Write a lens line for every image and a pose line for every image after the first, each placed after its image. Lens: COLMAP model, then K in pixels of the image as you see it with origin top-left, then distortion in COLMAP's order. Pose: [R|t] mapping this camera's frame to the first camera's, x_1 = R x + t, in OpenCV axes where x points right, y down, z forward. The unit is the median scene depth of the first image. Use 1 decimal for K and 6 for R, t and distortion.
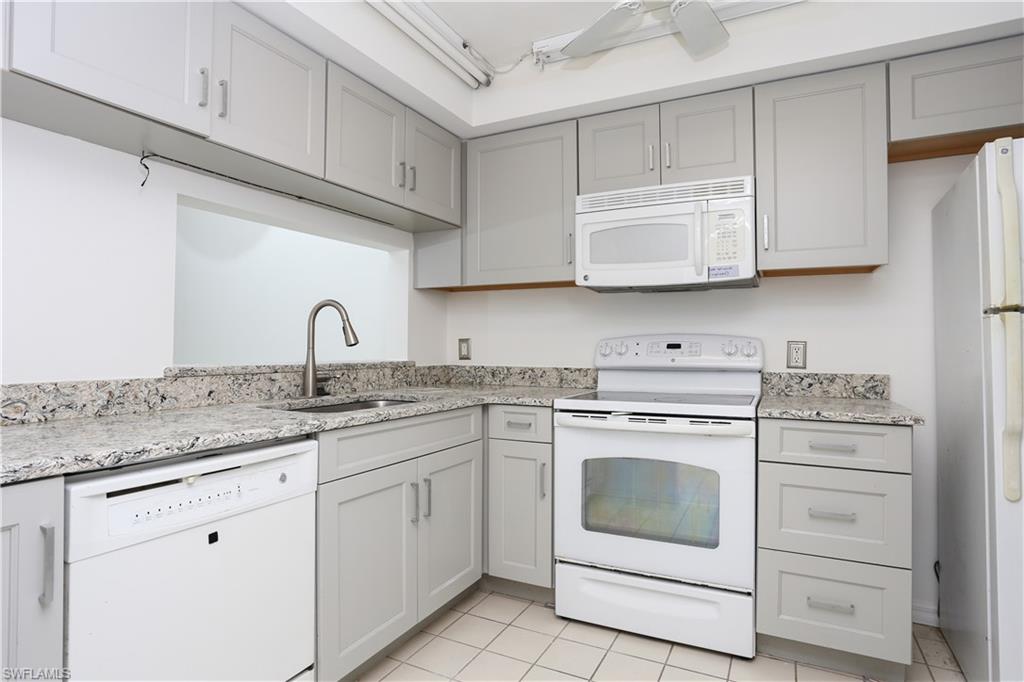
lens RADIAL K [[543.1, 0, 507.1], [0, 543.1, 339.5], [0, 0, 1]] dist [-0.049727, 0.030311]
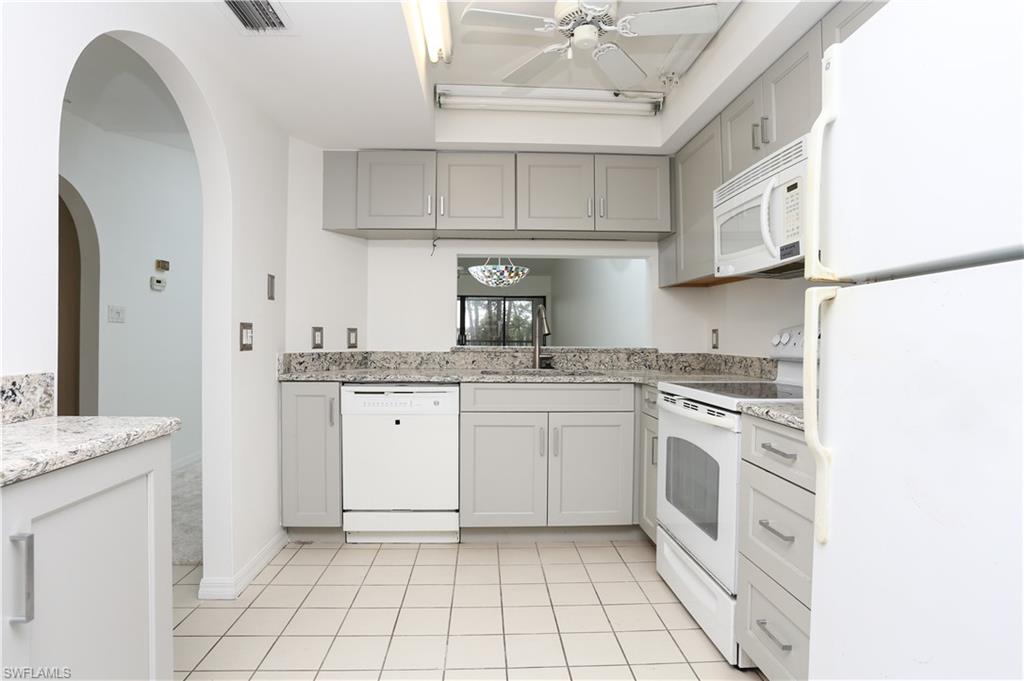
lens RADIAL K [[543.1, 0, 507.1], [0, 543.1, 339.0], [0, 0, 1]] dist [-0.049727, 0.030311]
pose [[0.500197, 0.004295, -0.865901, 0.941632], [0.009720, 0.999897, 0.010574, 0.004579], [0.865857, -0.013706, 0.500103, 0.161795]]
